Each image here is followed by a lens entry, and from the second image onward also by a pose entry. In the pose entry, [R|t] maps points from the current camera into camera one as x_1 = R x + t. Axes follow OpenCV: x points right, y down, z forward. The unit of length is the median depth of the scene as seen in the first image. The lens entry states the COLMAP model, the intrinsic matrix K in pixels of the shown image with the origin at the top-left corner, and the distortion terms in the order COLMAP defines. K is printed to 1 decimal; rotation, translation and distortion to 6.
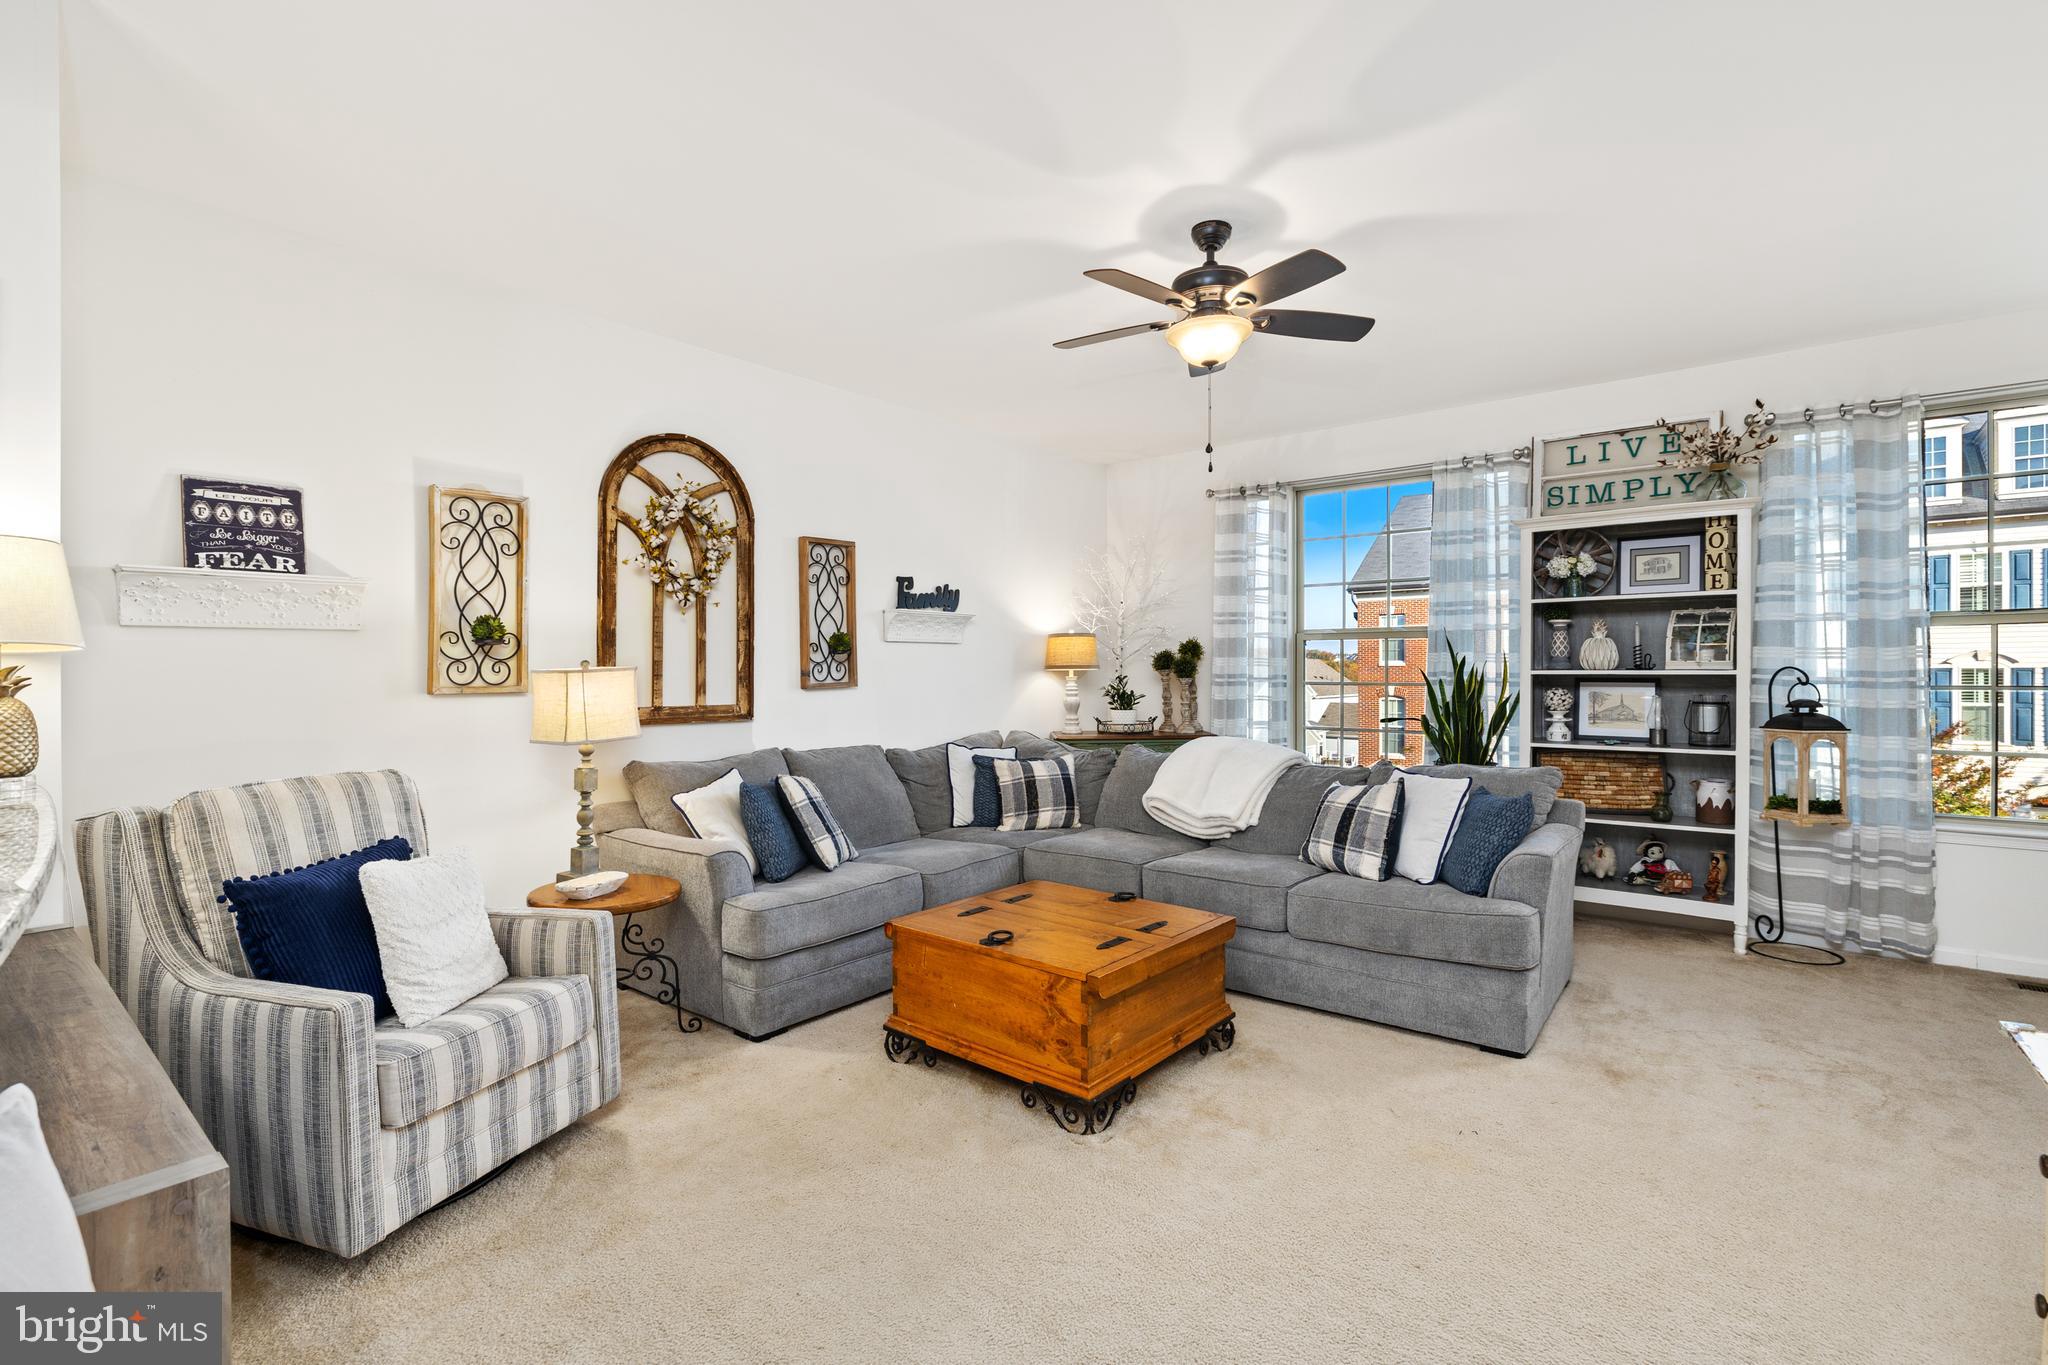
lens RADIAL K [[901.6, 0, 1018.3], [0, 901.6, 677.5], [0, 0, 1]] dist [-0.009702, 0.002294]
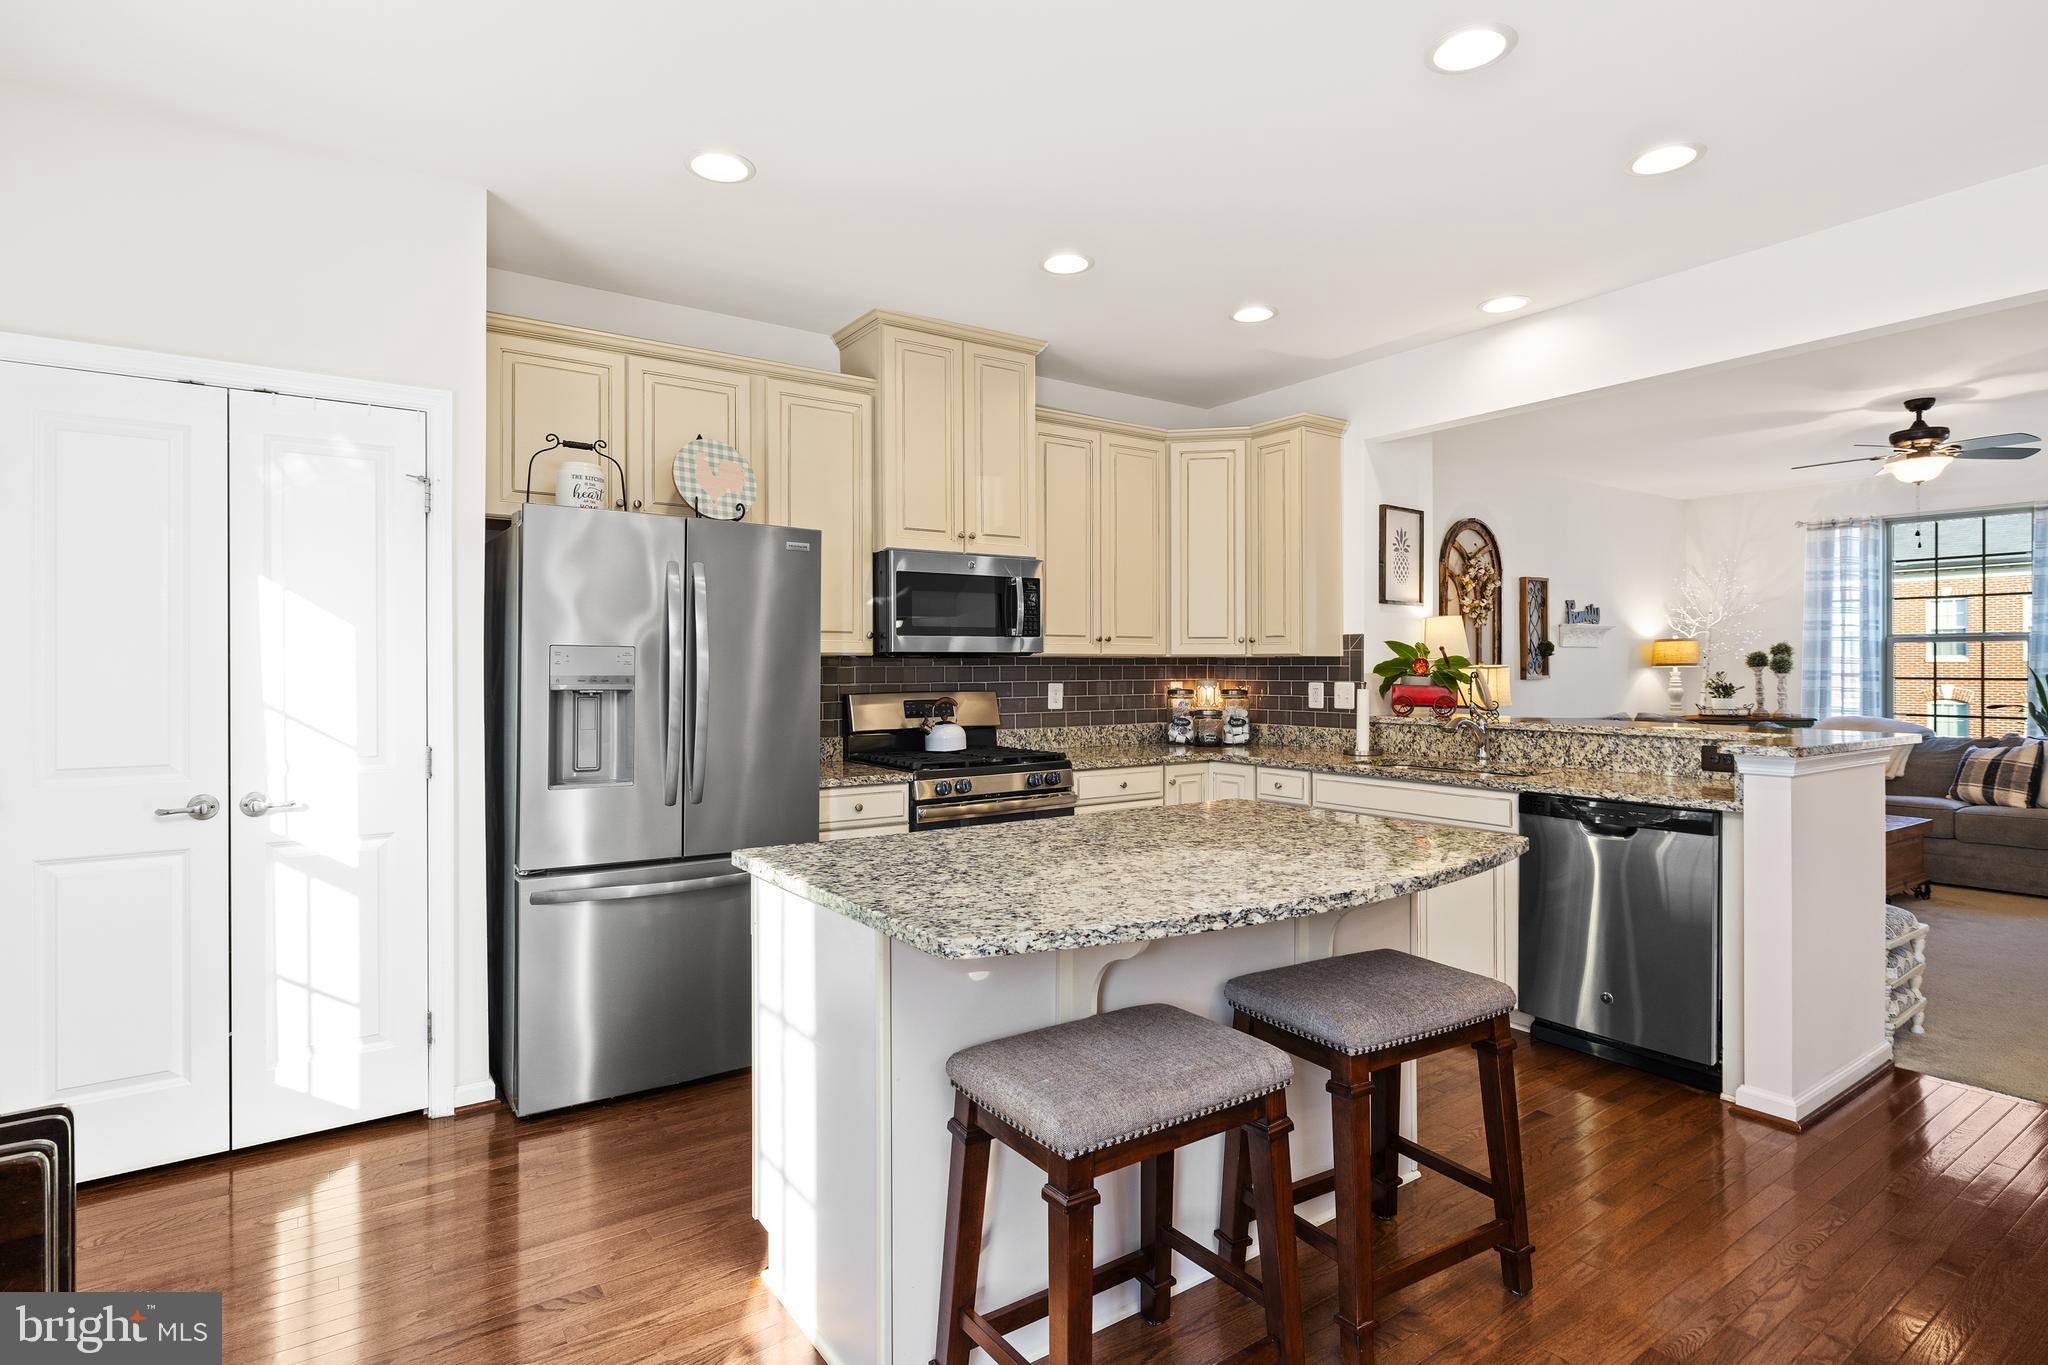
lens RADIAL K [[1023.6, 0, 1024.2], [0, 1023.6, 672.8], [0, 0, 1]] dist [0.003000, 0.003847]
pose [[0.964923, 0.001850, -0.262527, -0.681261], [-0.002513, 0.999994, -0.002190, 0.008241], [0.262521, 0.002773, 0.964922, -0.977490]]
